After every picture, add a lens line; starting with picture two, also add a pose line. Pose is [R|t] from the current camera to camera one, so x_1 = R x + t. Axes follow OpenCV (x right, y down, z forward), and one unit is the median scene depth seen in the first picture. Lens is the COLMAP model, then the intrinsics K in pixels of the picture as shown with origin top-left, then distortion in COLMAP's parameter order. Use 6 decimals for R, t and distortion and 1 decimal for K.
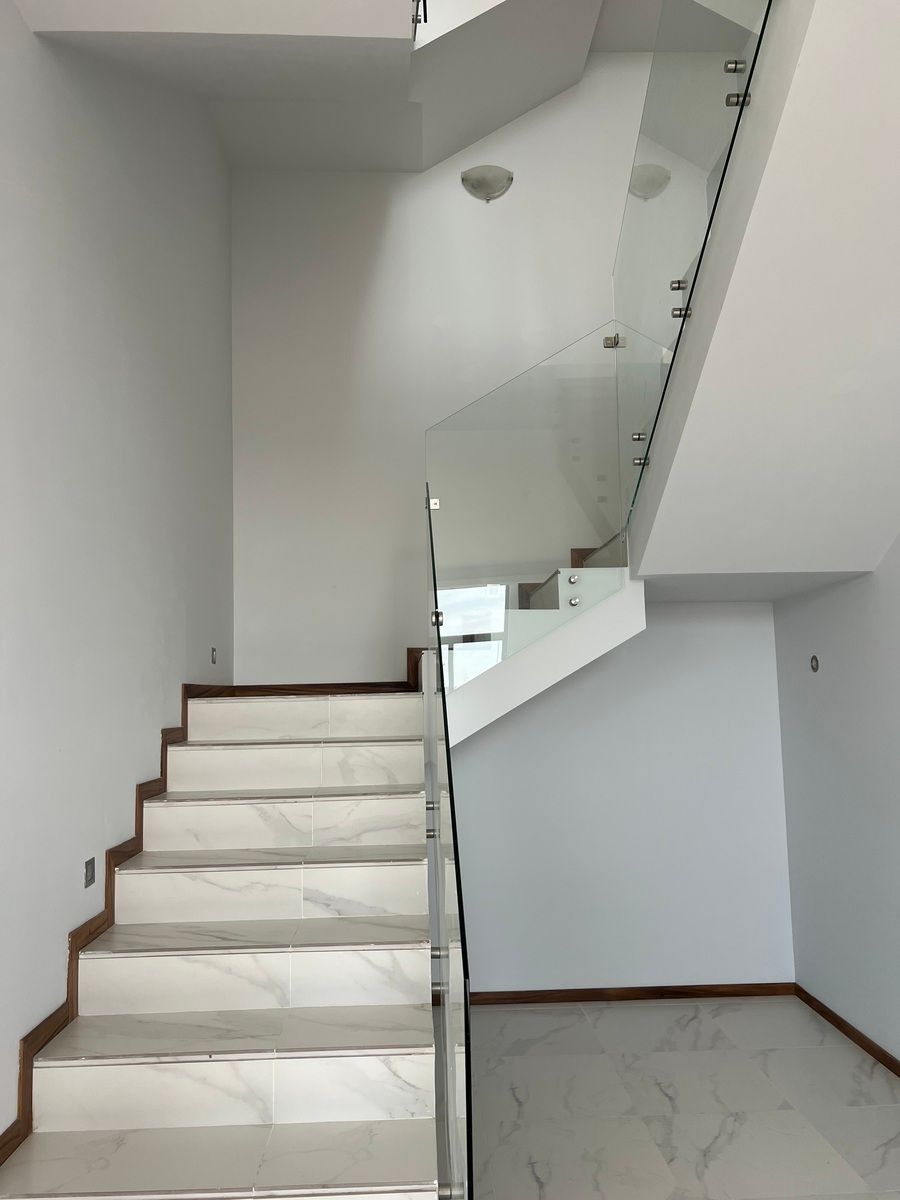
lens RADIAL K [[911.5, 0, 447.3], [0, 911.5, 604.5], [0, 0, 1]] dist [0.032703, -0.027356]
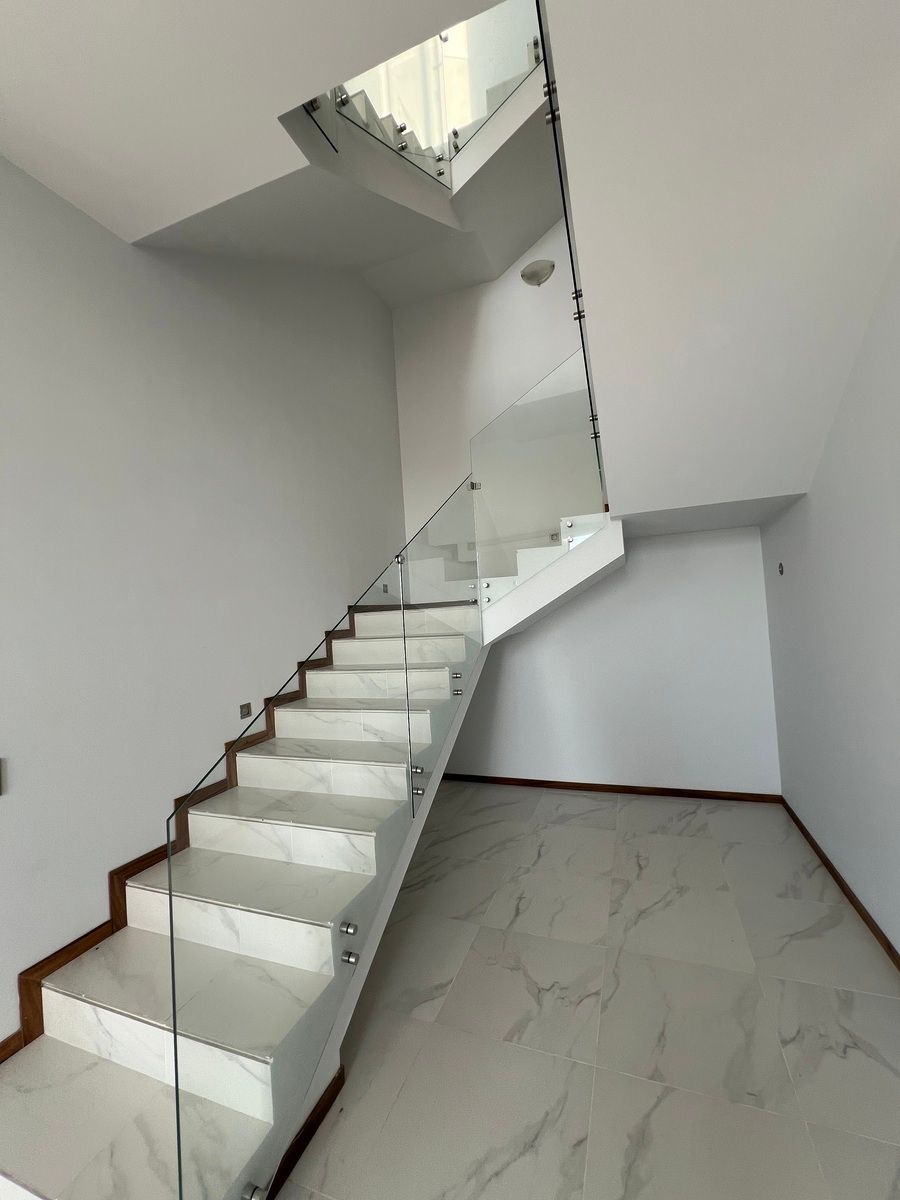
lens RADIAL K [[481.7, 0, 453.2], [0, 481.7, 598.3], [0, 0, 1]] dist [-0.000778, 0.000754]
pose [[0.921808, -0.048704, -0.384576, 0.296619], [0.081884, 0.994155, 0.070369, 0.024063], [0.378900, -0.096357, 0.920407, 0.218606]]
